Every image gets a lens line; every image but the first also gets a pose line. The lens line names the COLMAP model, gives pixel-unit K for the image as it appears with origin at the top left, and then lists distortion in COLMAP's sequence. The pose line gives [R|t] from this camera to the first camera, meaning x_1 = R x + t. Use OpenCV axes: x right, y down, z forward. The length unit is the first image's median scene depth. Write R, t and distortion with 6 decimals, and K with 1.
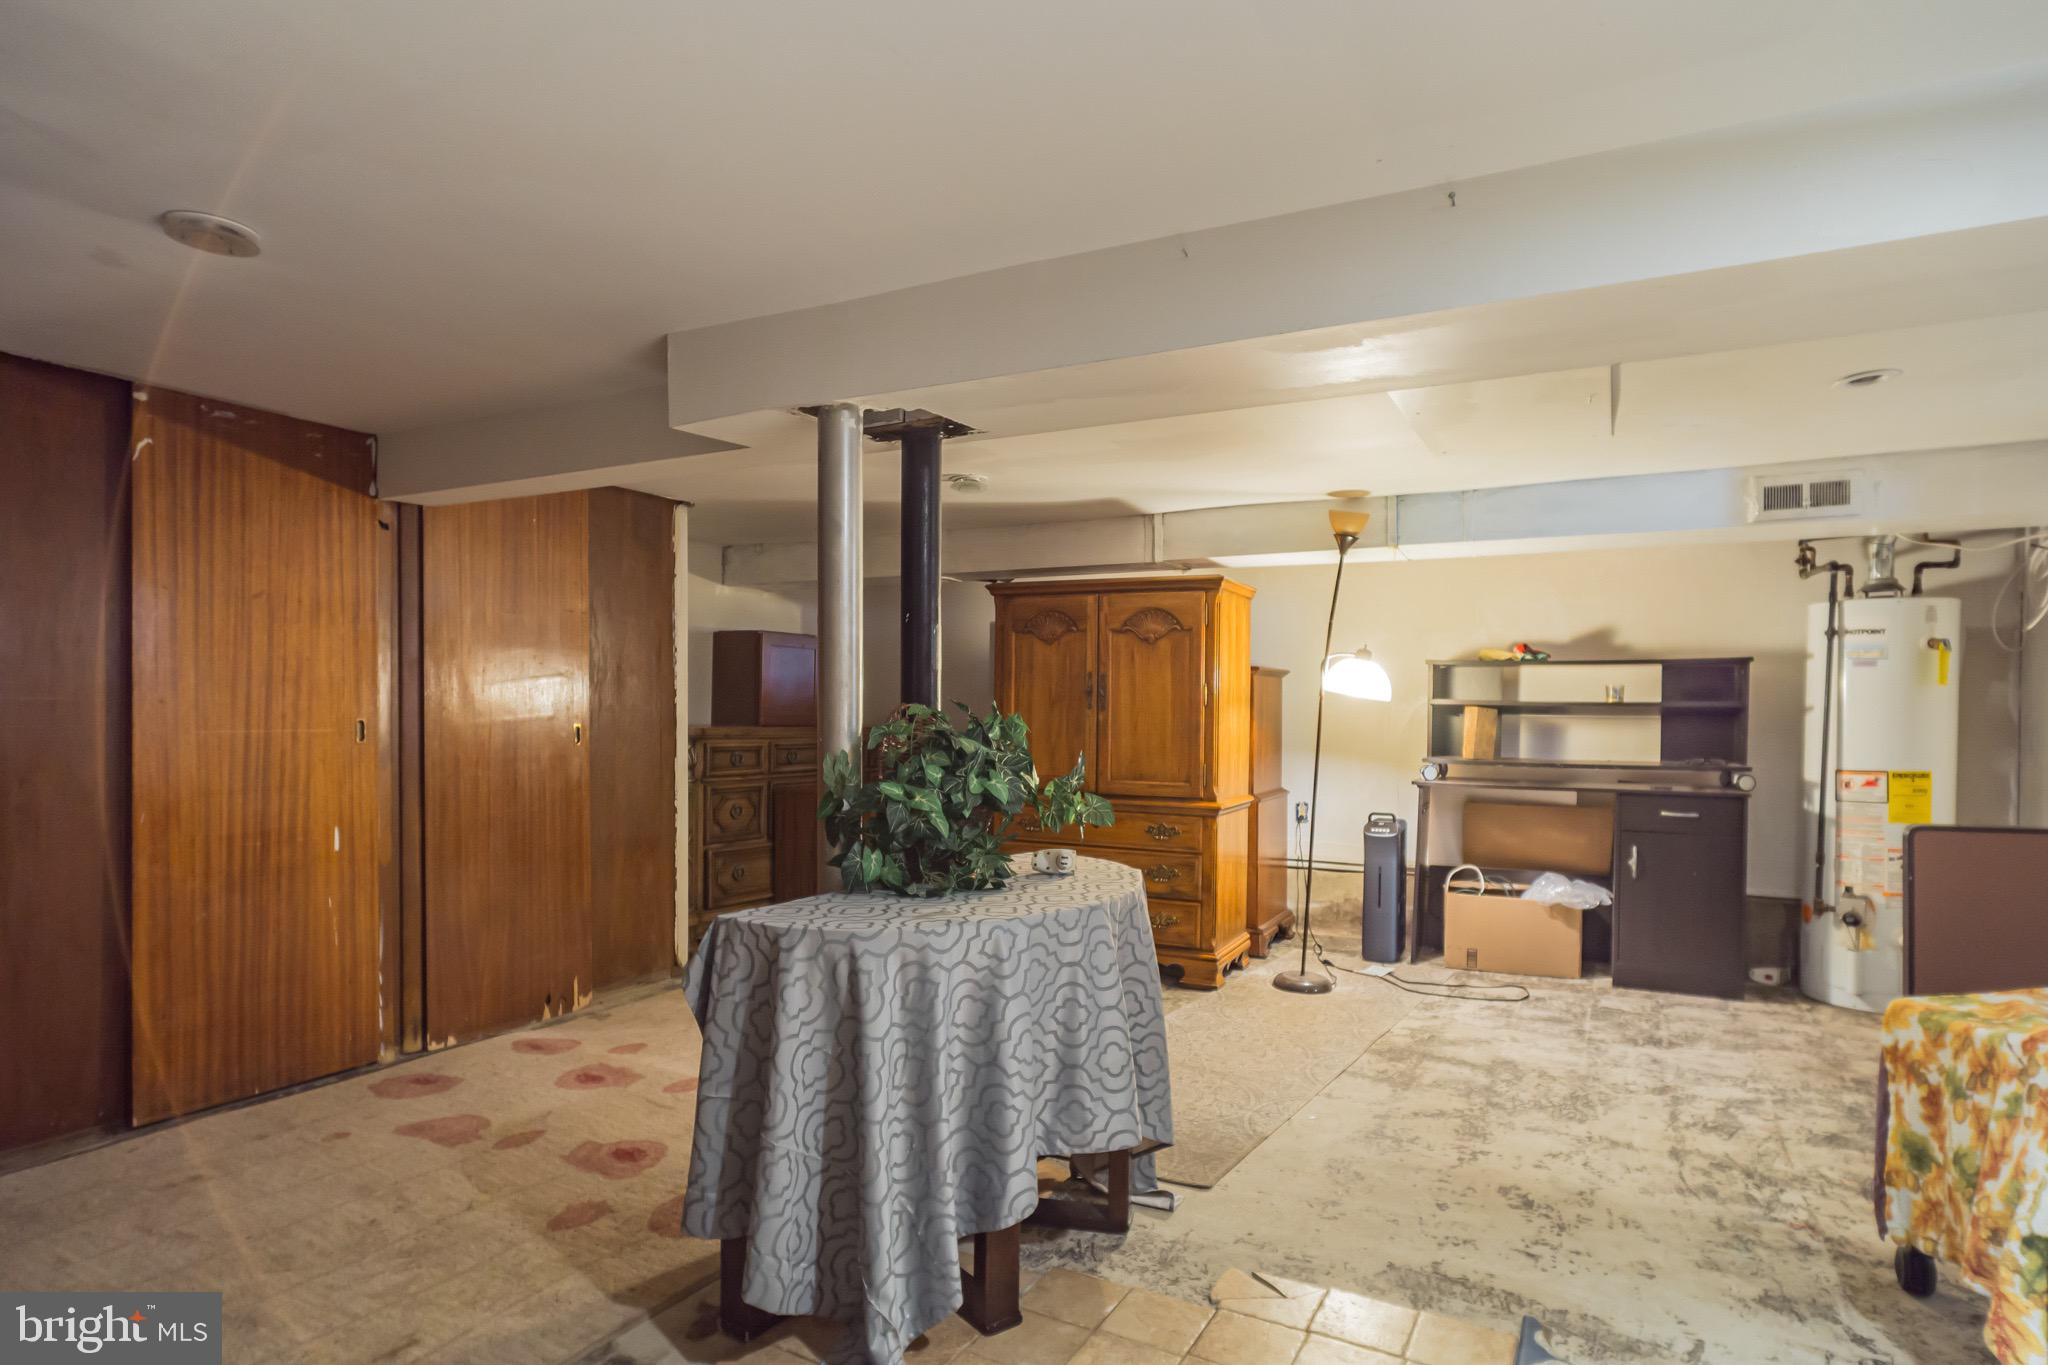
lens RADIAL K [[1097.7, 0, 1023.1], [0, 1097.7, 694.6], [0, 0, 1]] dist [-0.012621, 0.007640]
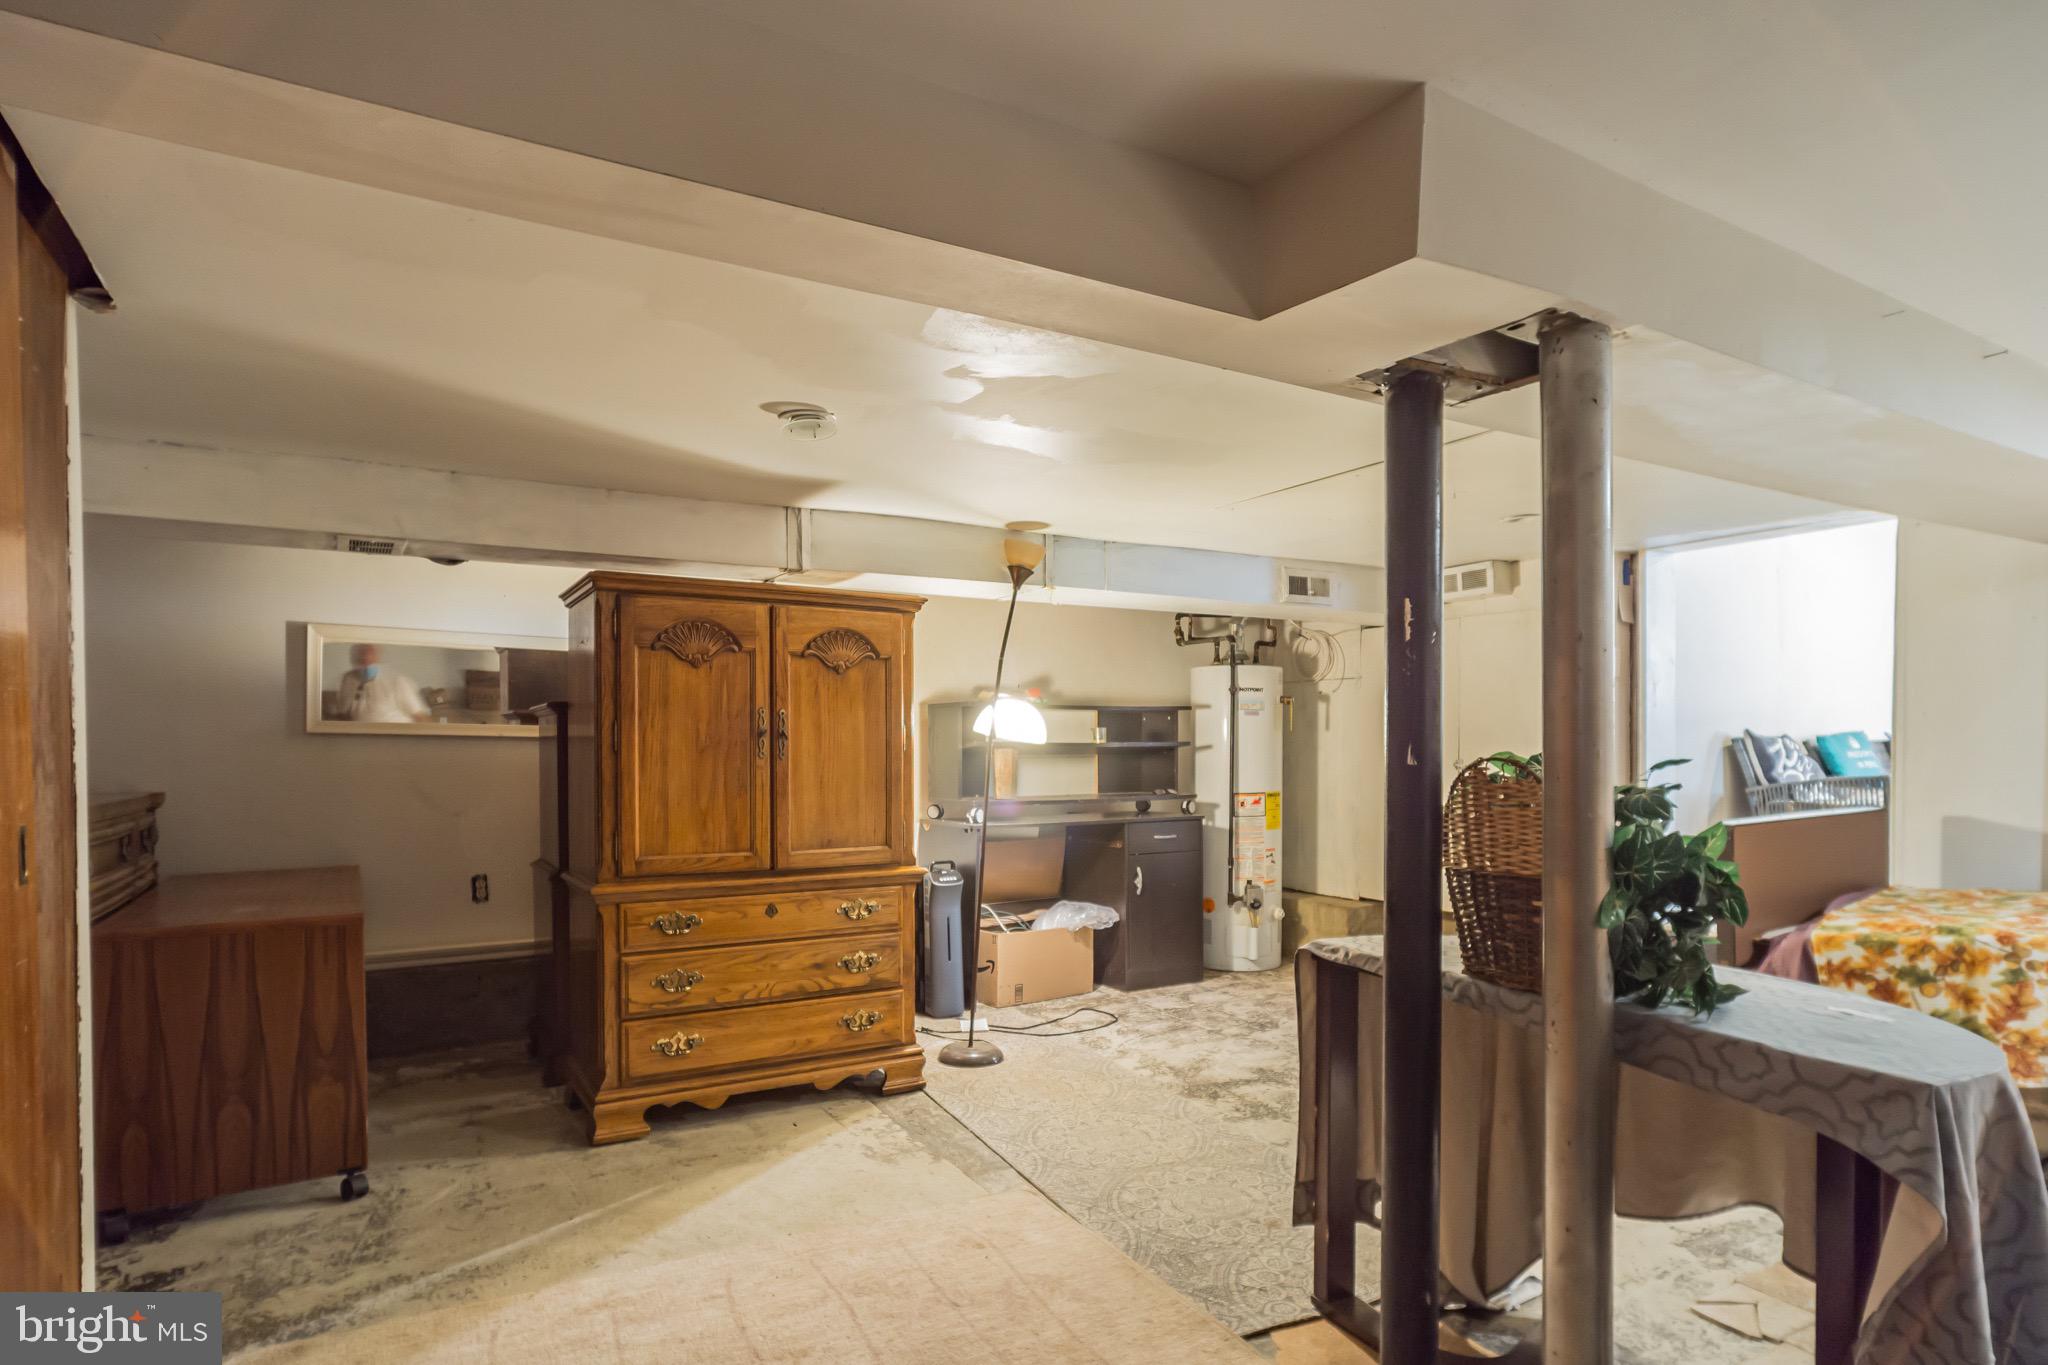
lens RADIAL K [[1097.7, 0, 1005.3], [0, 1097.7, 730.9], [0, 0, 1]] dist [-0.012621, 0.007640]
pose [[0.545425, 0.001536, 0.838158, -0.489536], [0.000030, 0.999998, -0.001852, -0.003891], [-0.838160, 0.001035, 0.545424, 0.477210]]
